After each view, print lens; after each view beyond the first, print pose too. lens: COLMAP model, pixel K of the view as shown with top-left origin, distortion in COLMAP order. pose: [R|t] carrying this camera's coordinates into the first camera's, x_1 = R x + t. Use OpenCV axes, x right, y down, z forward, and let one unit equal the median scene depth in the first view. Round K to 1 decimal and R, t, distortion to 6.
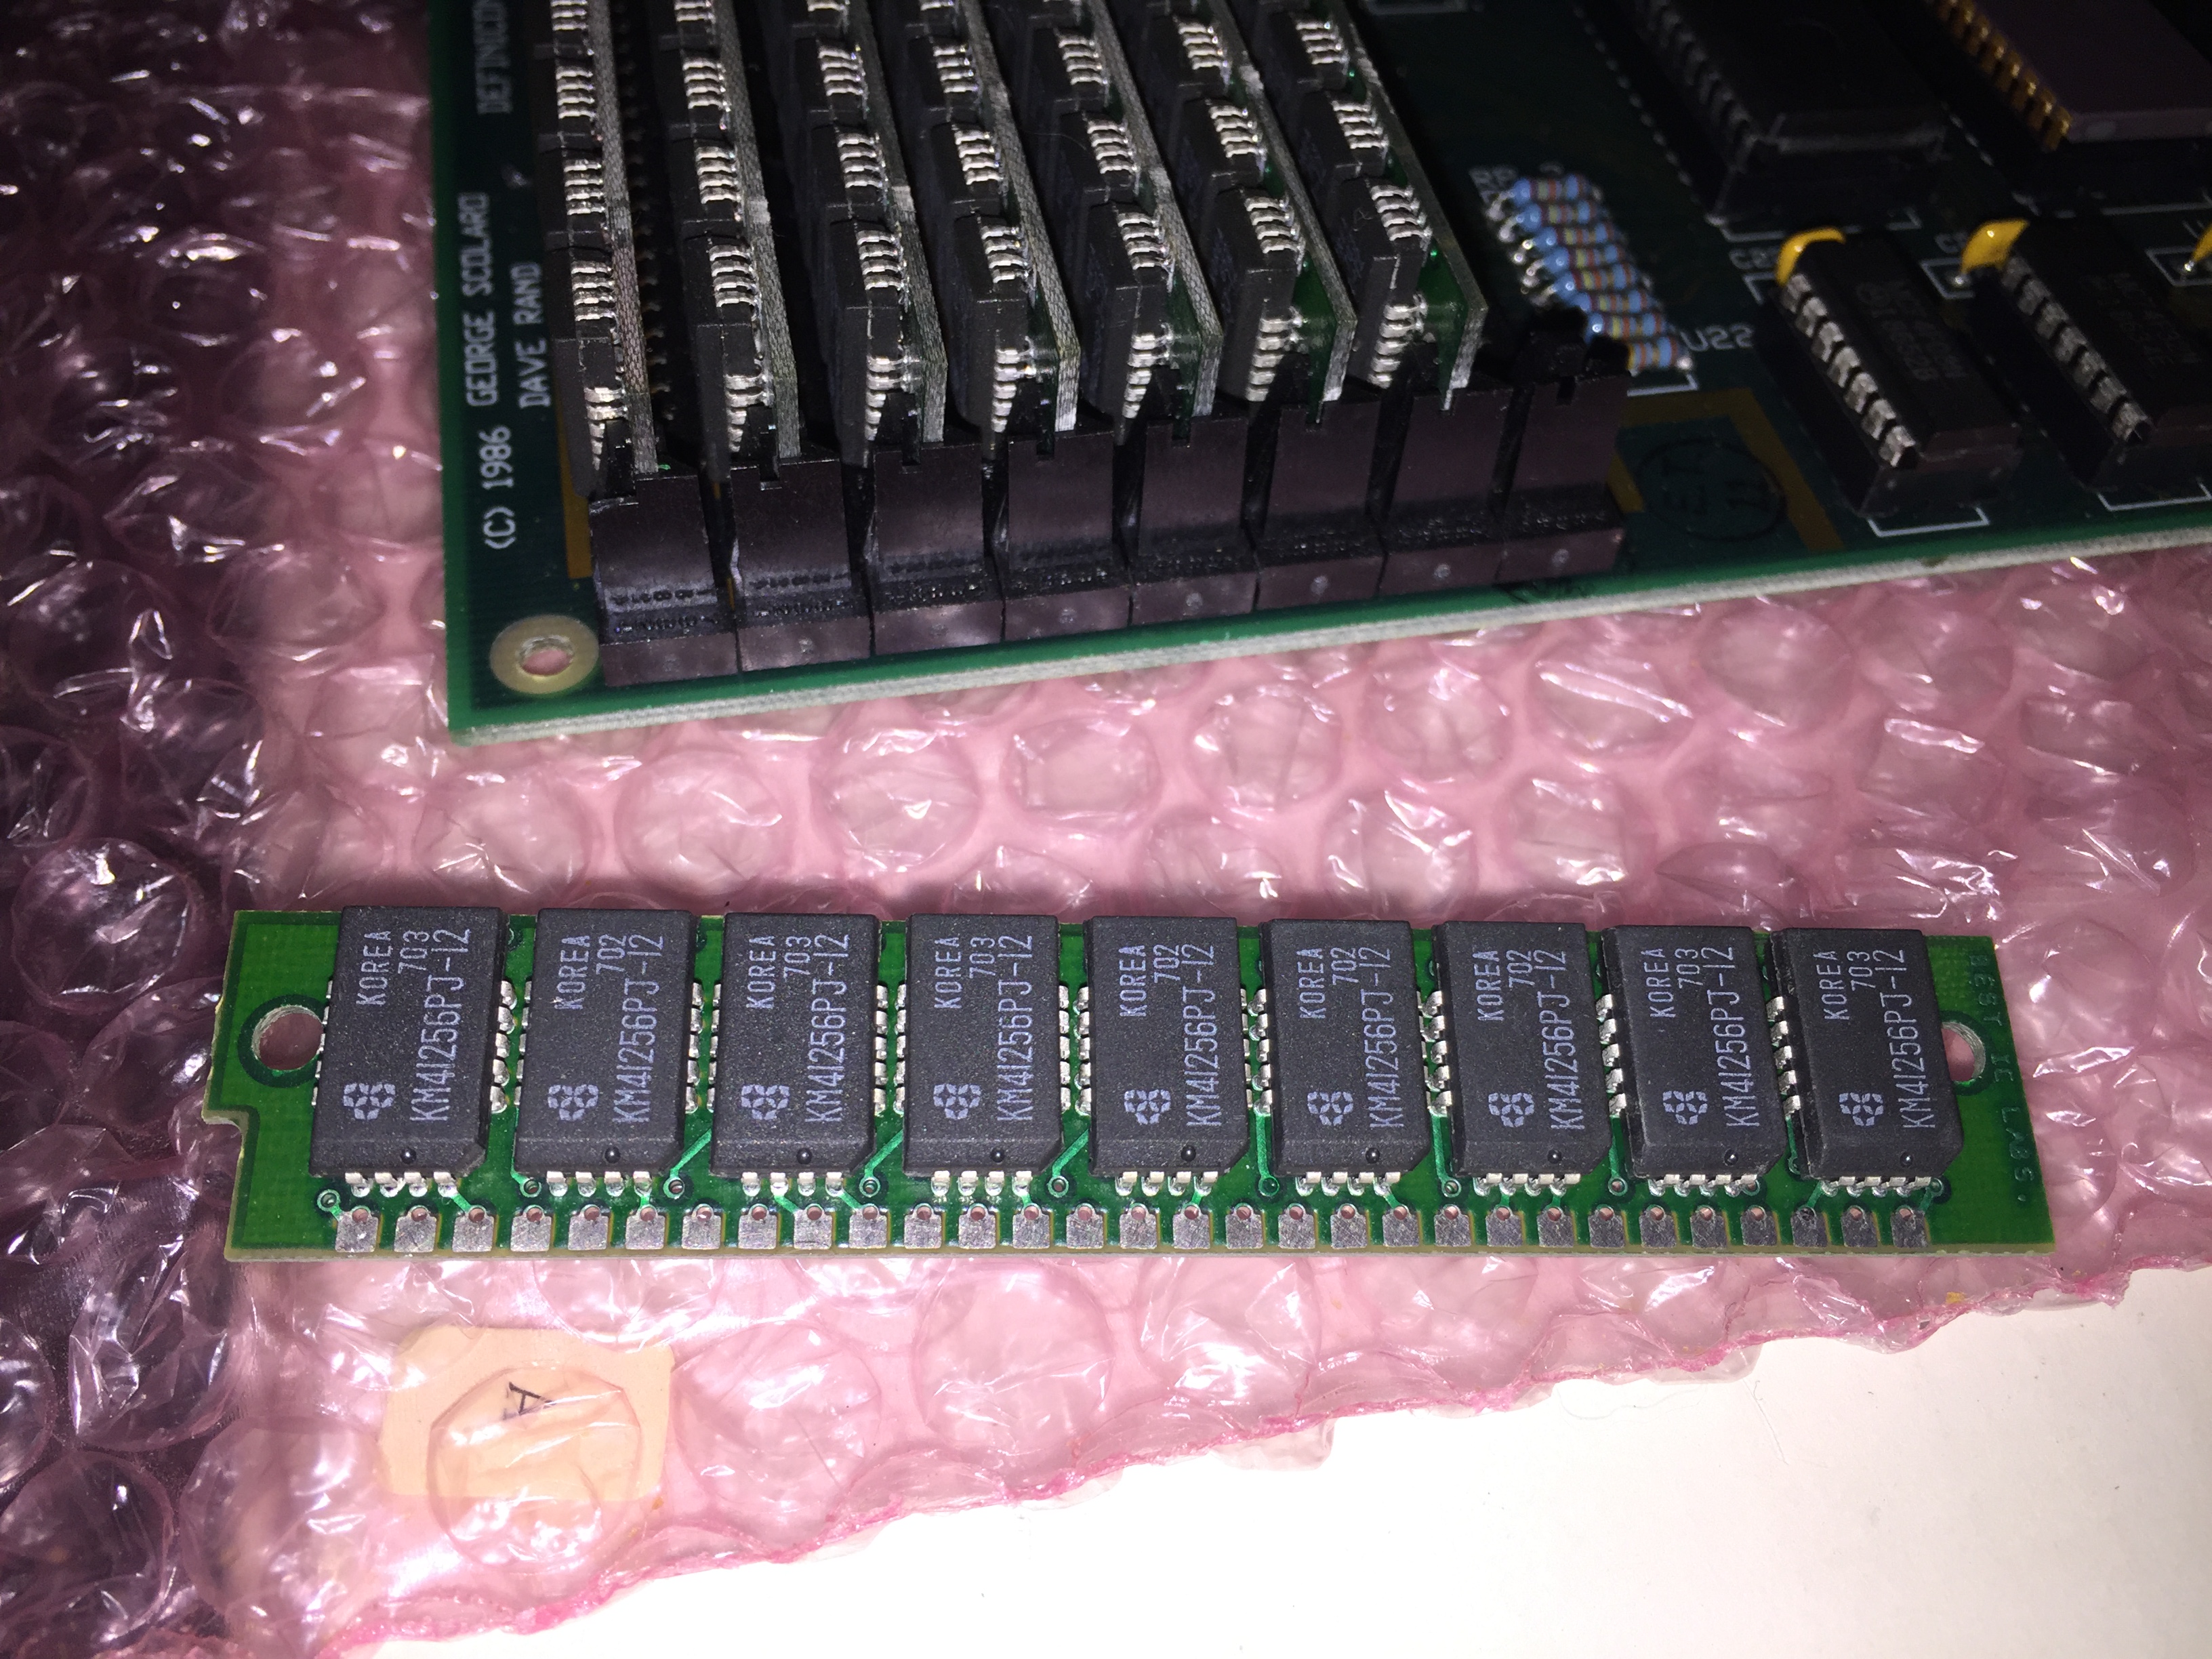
lens RADIAL K [[2035.0, 0, 1095.6], [0, 2035.0, 827.5], [0, 0, 1]] dist [0.080750, -0.207994]
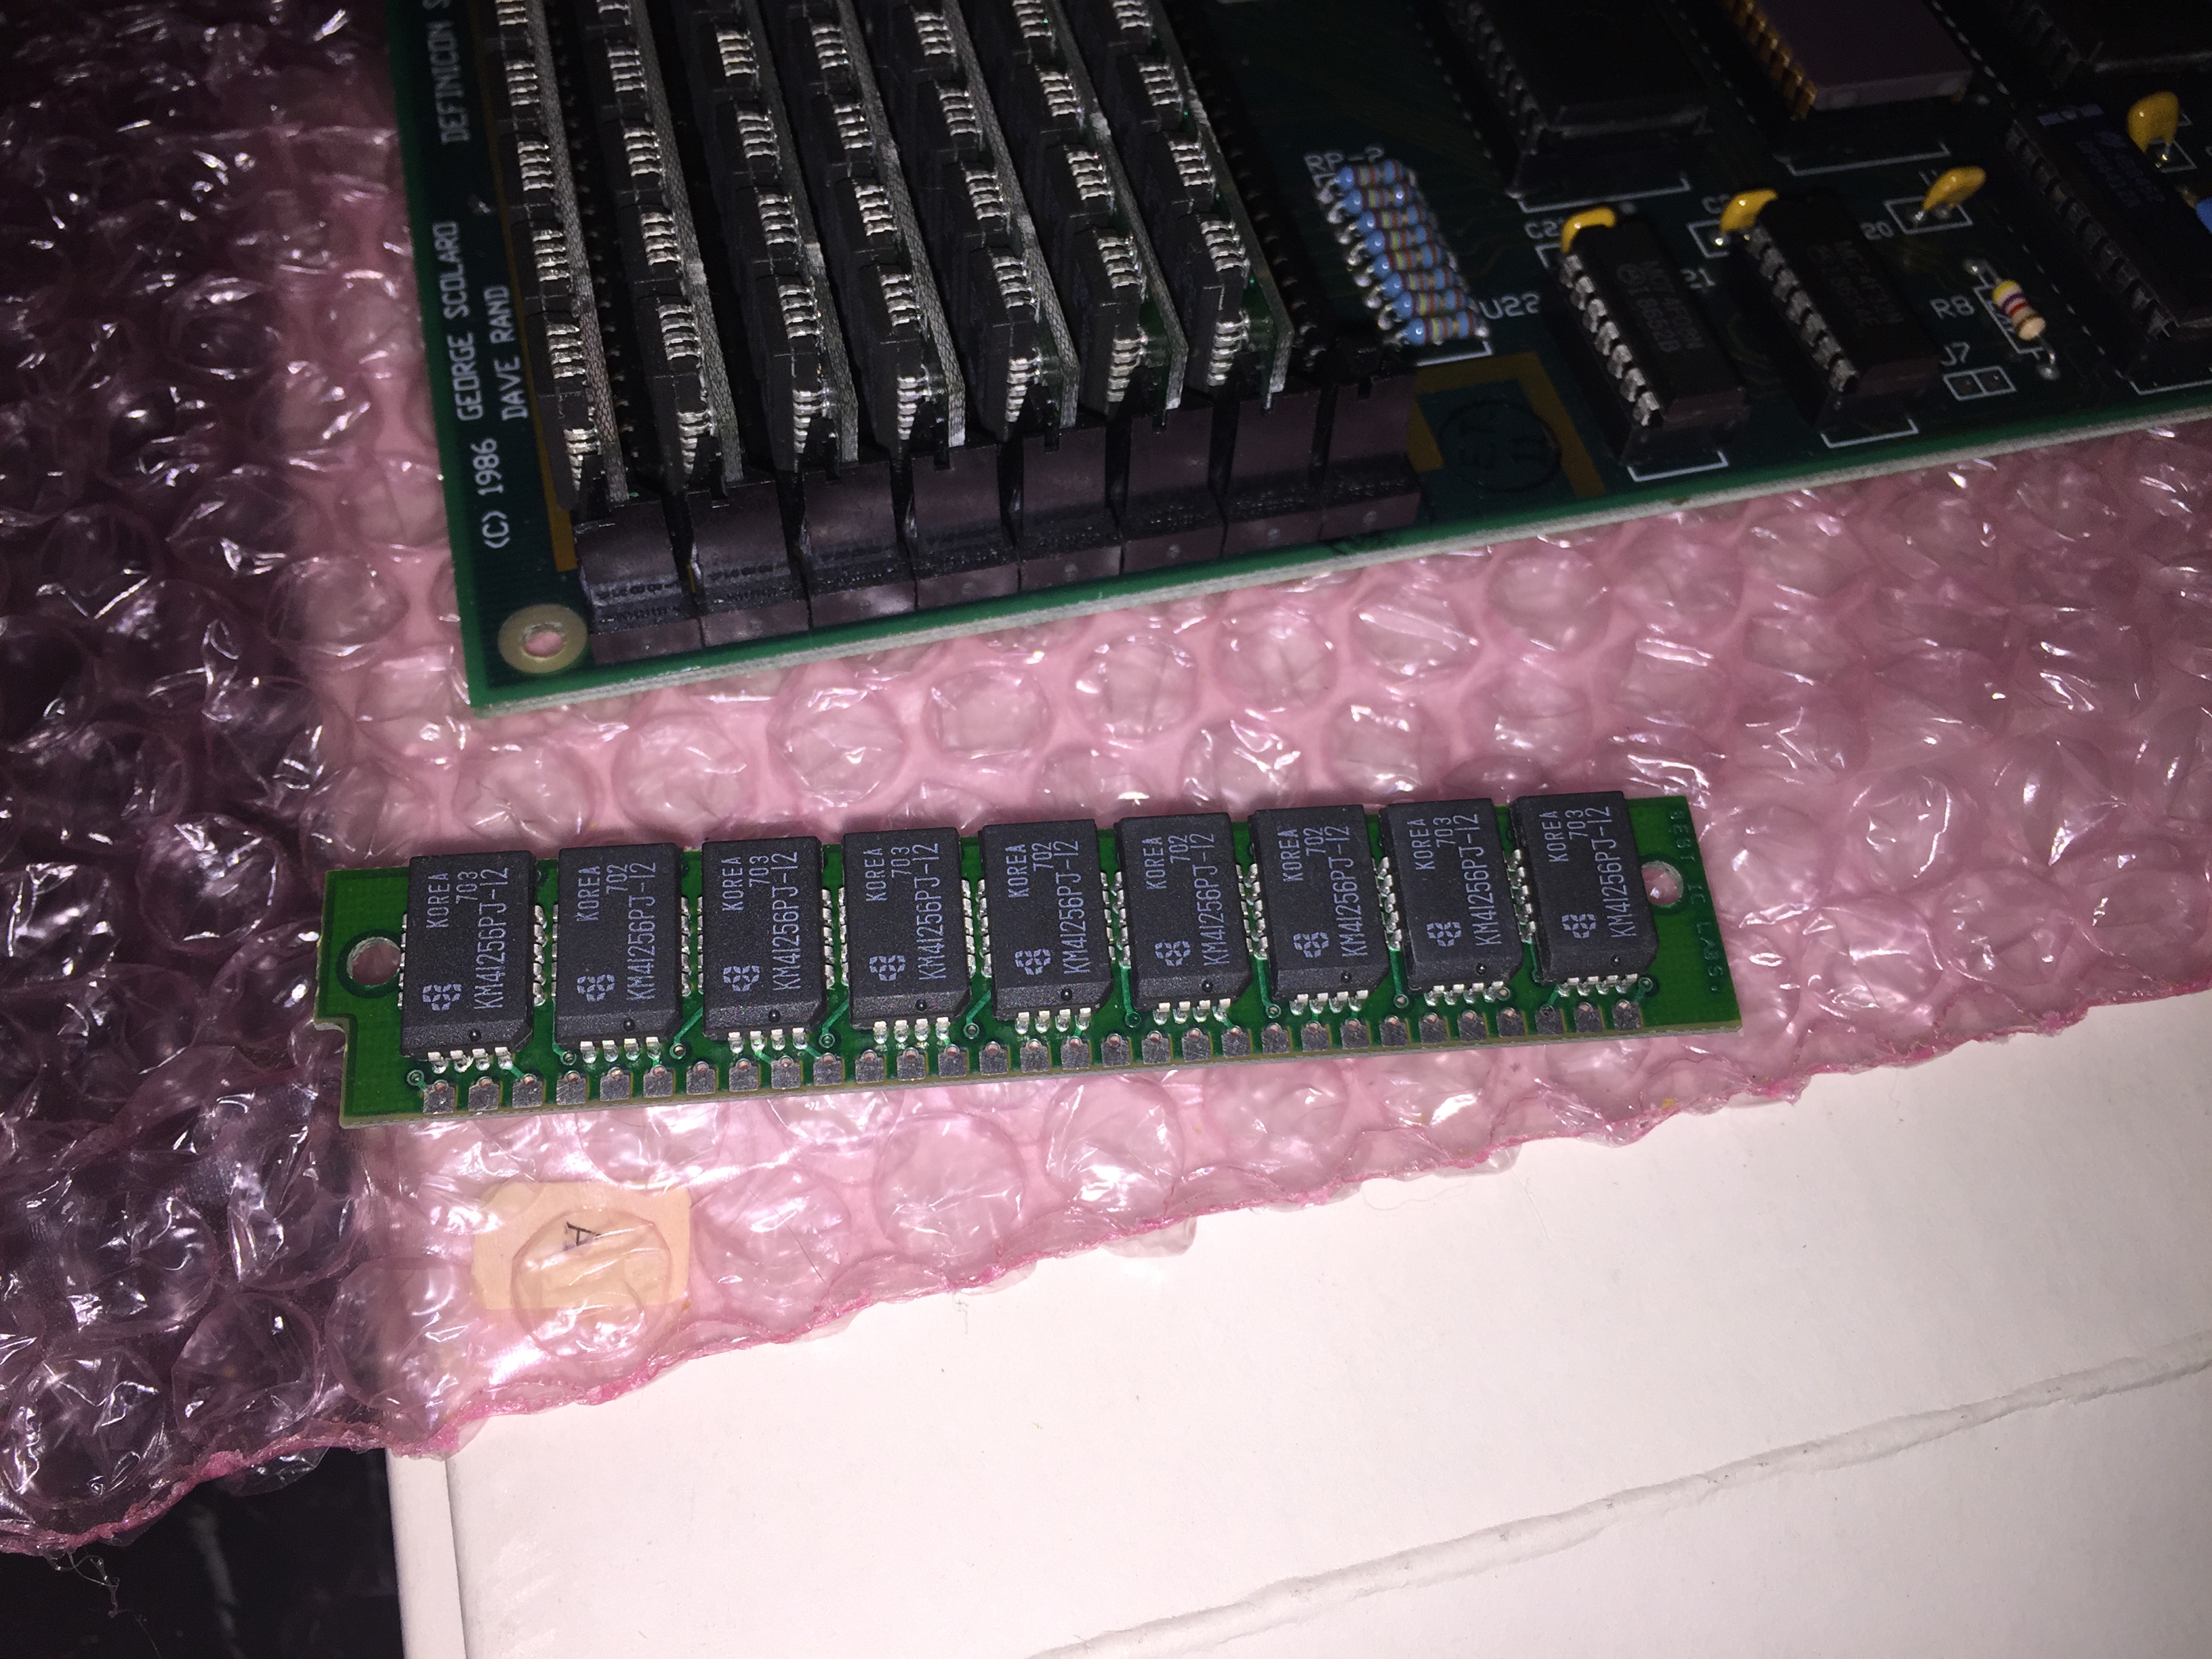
lens RADIAL K [[2035.0, 0, 1095.6], [0, 2035.0, 827.5], [0, 0, 1]] dist [0.080750, -0.207994]
pose [[0.998736, -0.046766, 0.018399, 0.033643], [0.044822, 0.994491, 0.094752, -0.074754], [-0.022729, -0.093808, 0.995331, -0.240603]]
